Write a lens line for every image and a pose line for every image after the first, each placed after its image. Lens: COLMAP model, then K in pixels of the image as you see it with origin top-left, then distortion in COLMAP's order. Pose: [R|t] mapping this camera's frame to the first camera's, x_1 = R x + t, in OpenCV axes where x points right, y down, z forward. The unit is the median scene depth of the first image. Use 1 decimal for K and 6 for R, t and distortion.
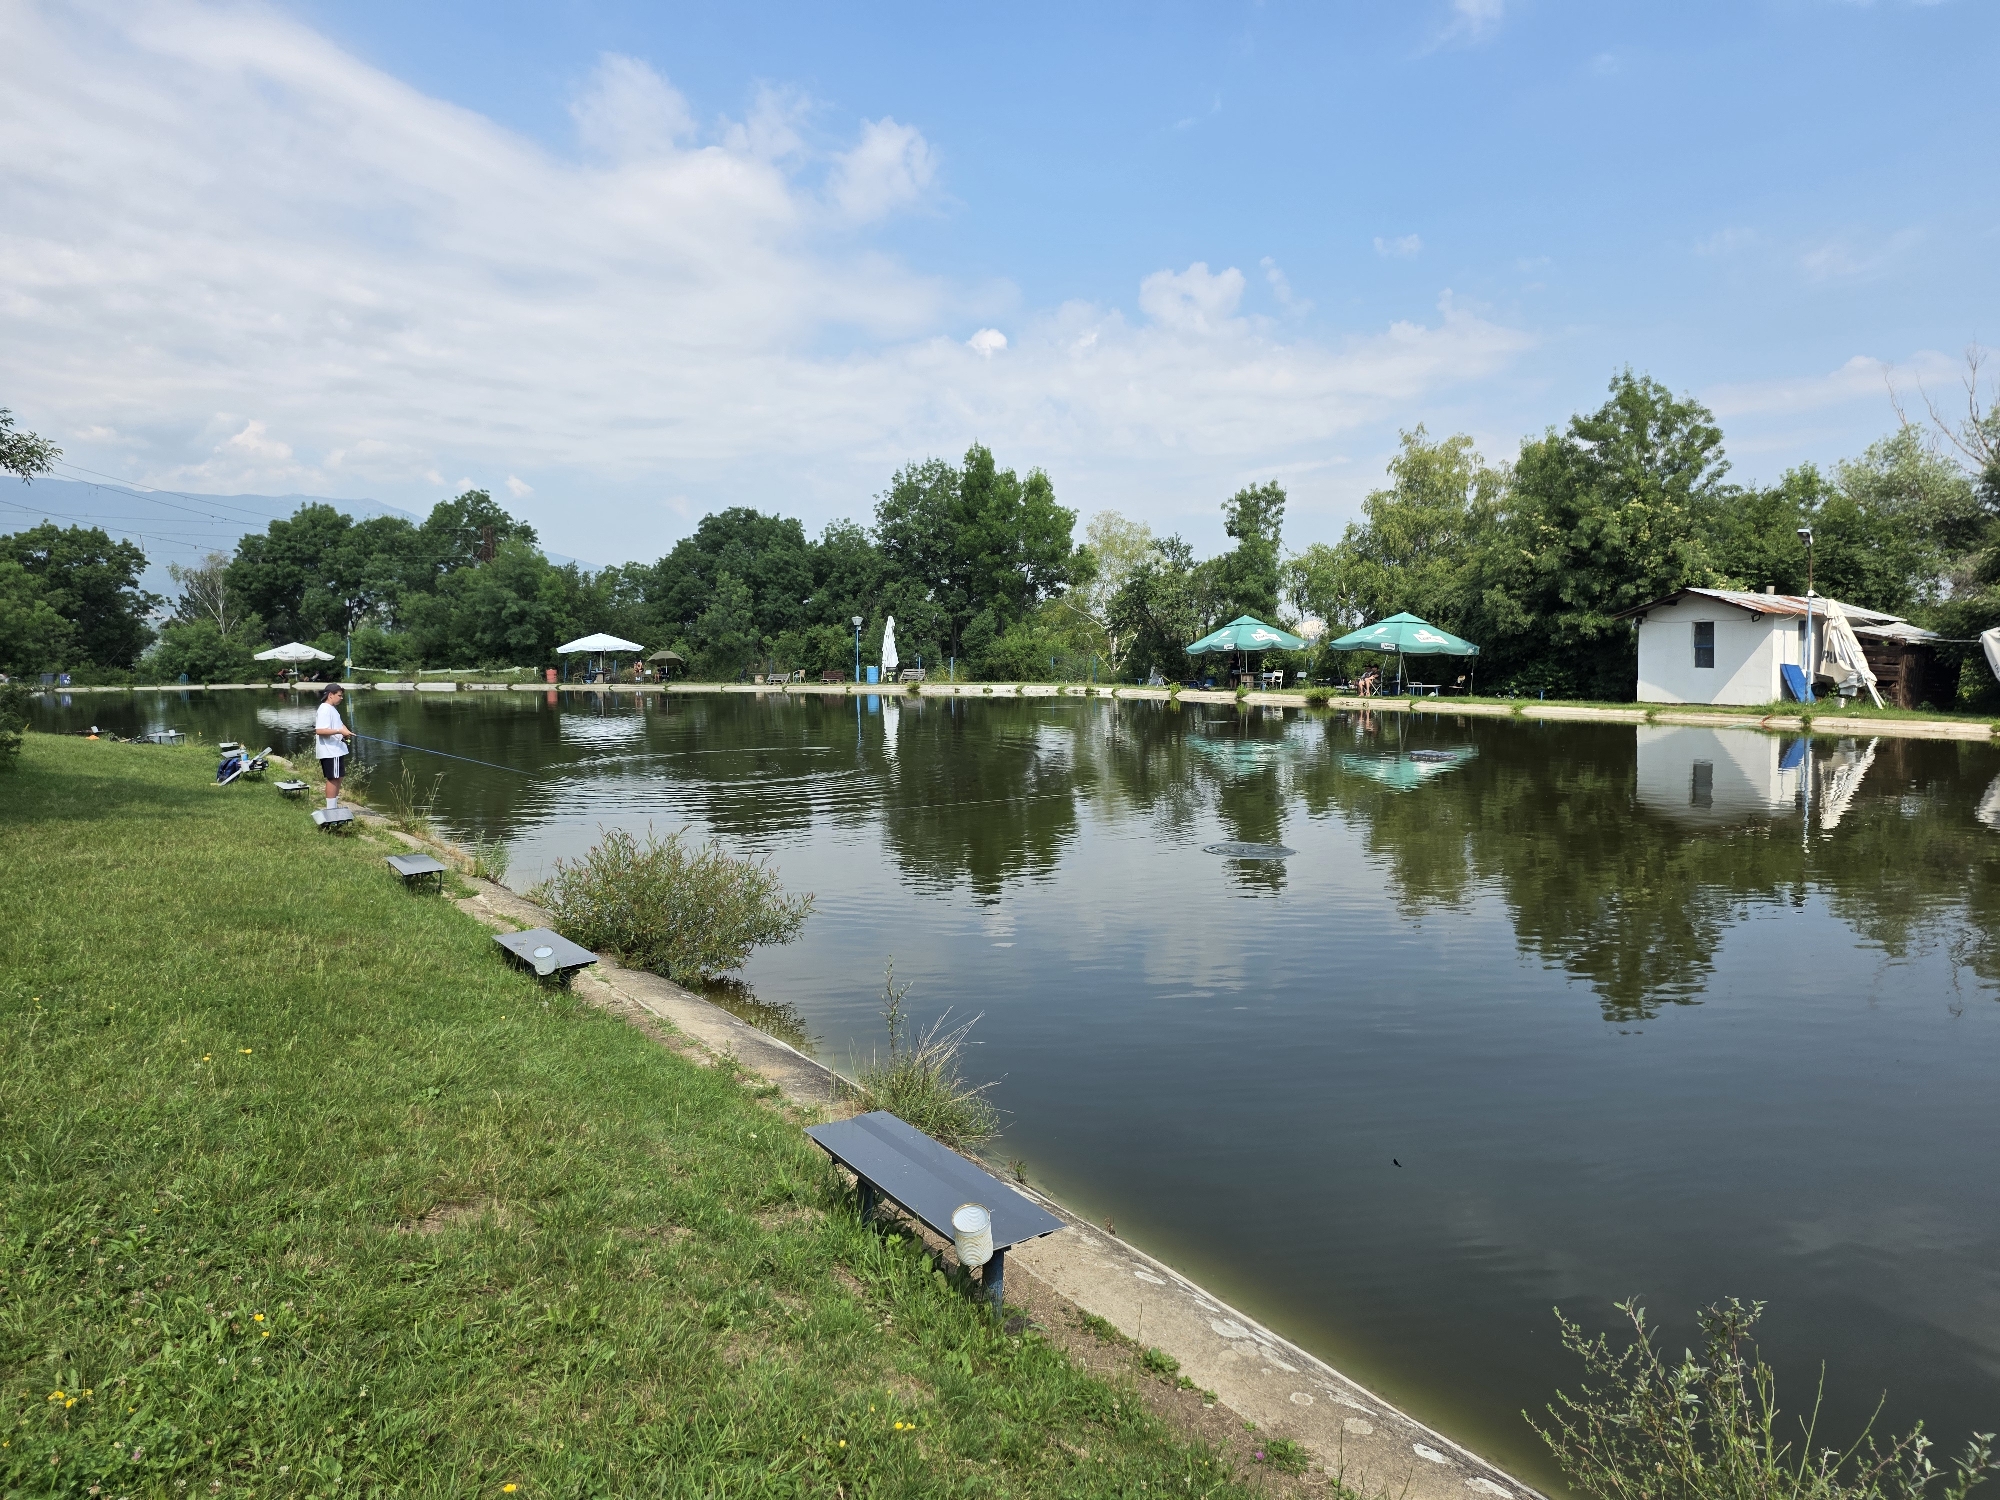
lens RADIAL K [[1317.6, 0, 1010.2], [0, 1317.6, 739.7], [0, 0, 1]] dist [0.043809, -0.047411]
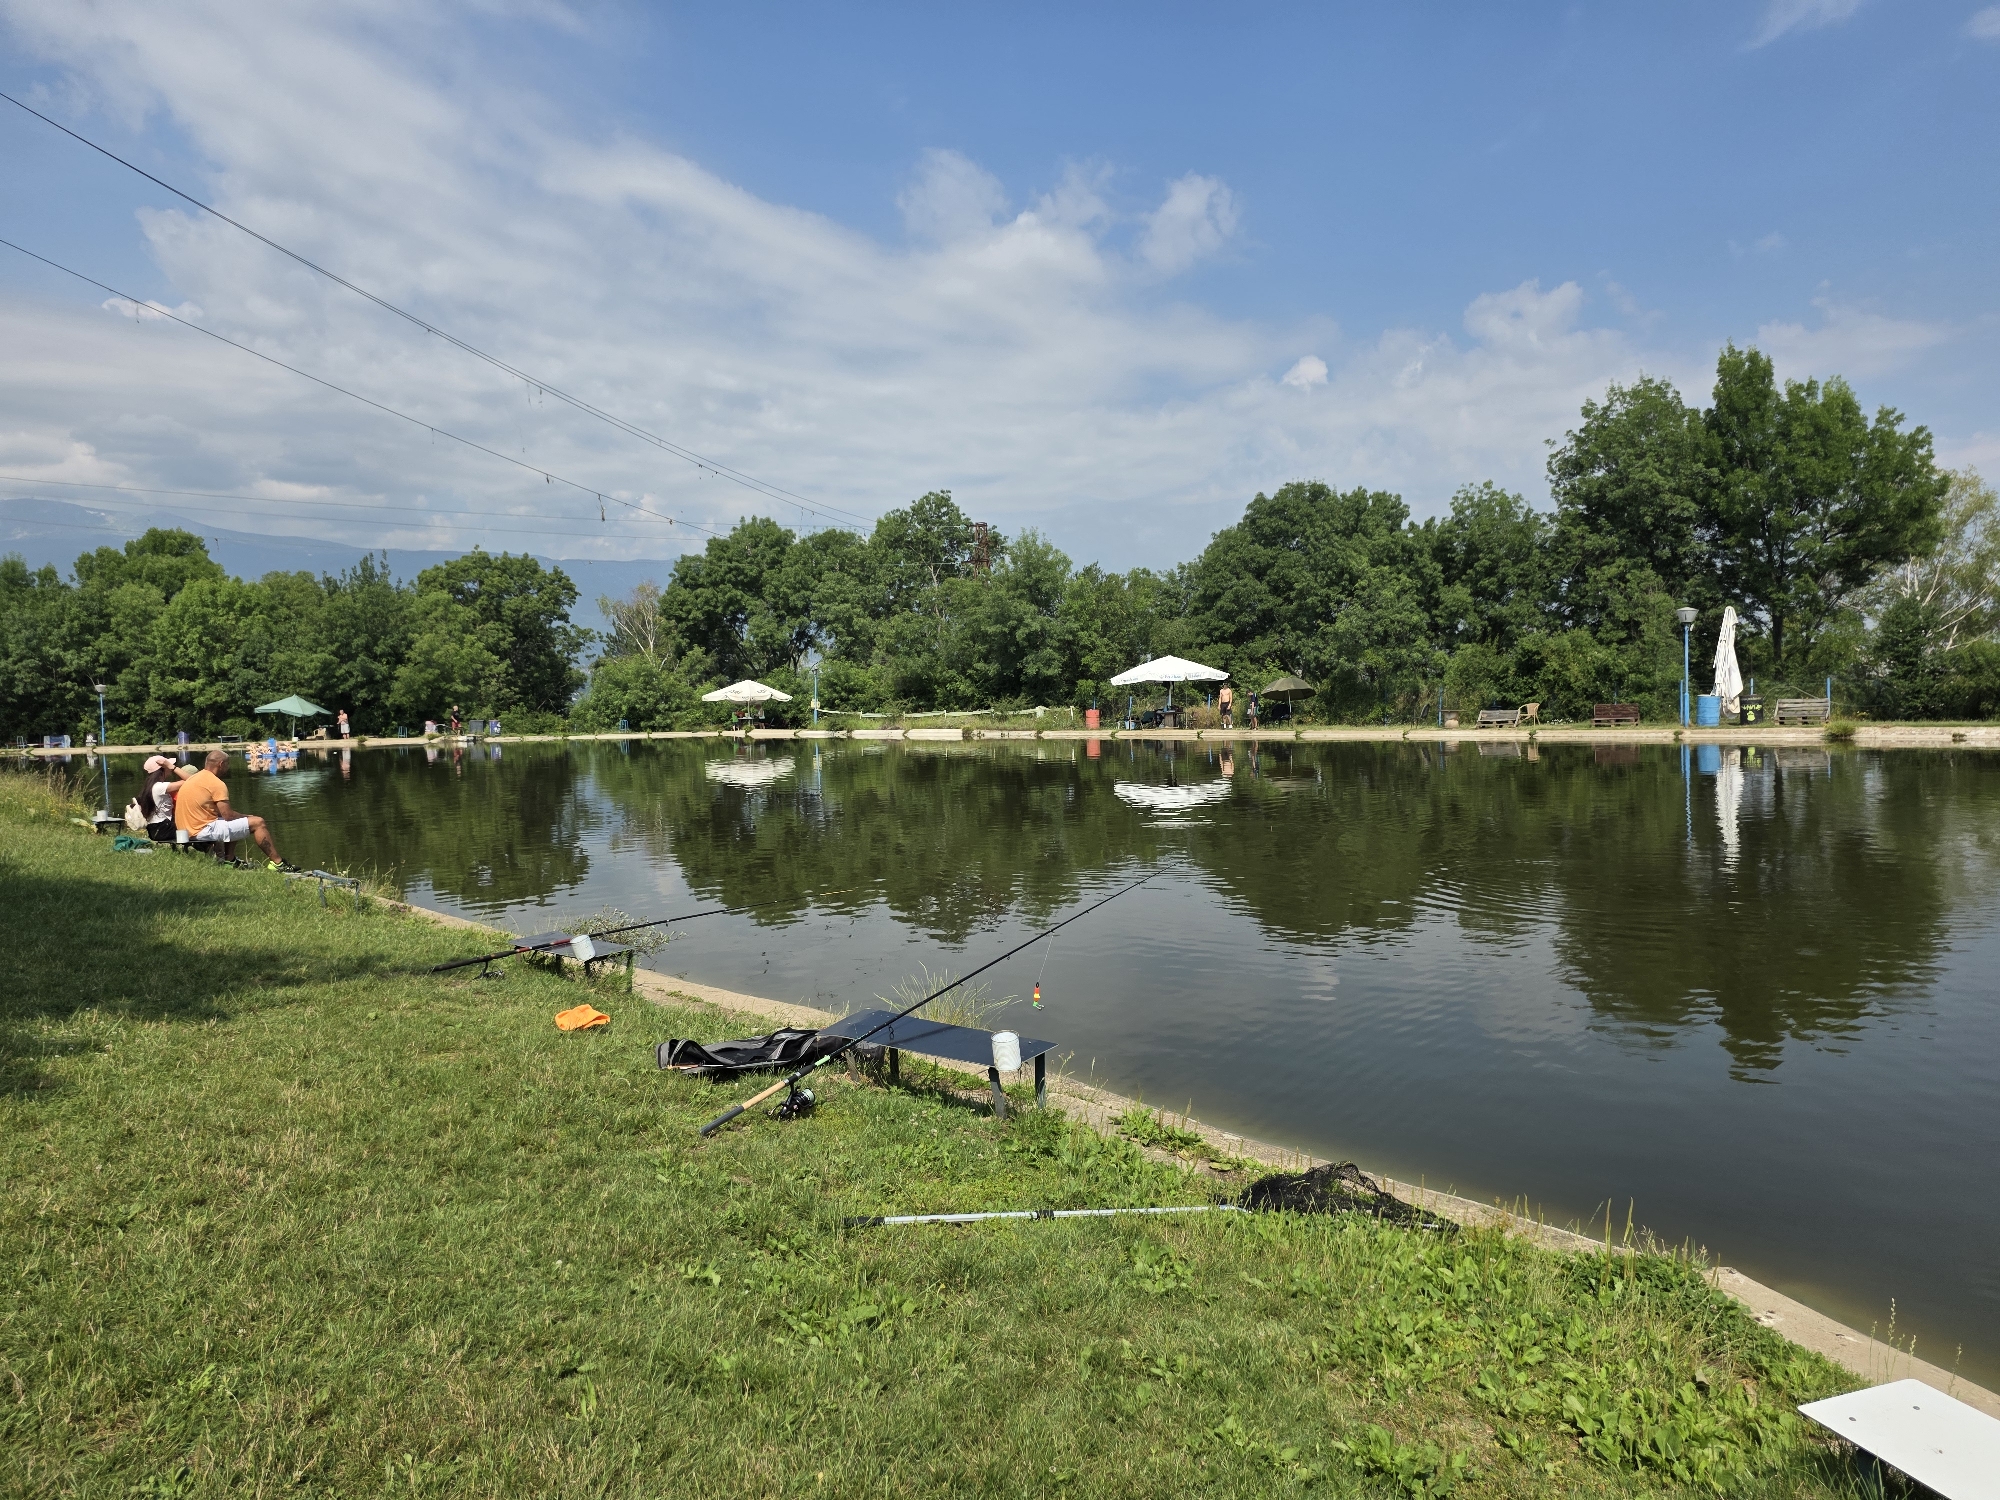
lens RADIAL K [[1312.9, 0, 984.1], [0, 1312.9, 767.7], [0, 0, 1]] dist [0.055452, -0.054234]
pose [[0.966115, 0.002459, -0.258099, -0.209332], [-0.005529, 0.999922, -0.011169, -0.012899], [0.258051, 0.012218, 0.966054, 0.291756]]
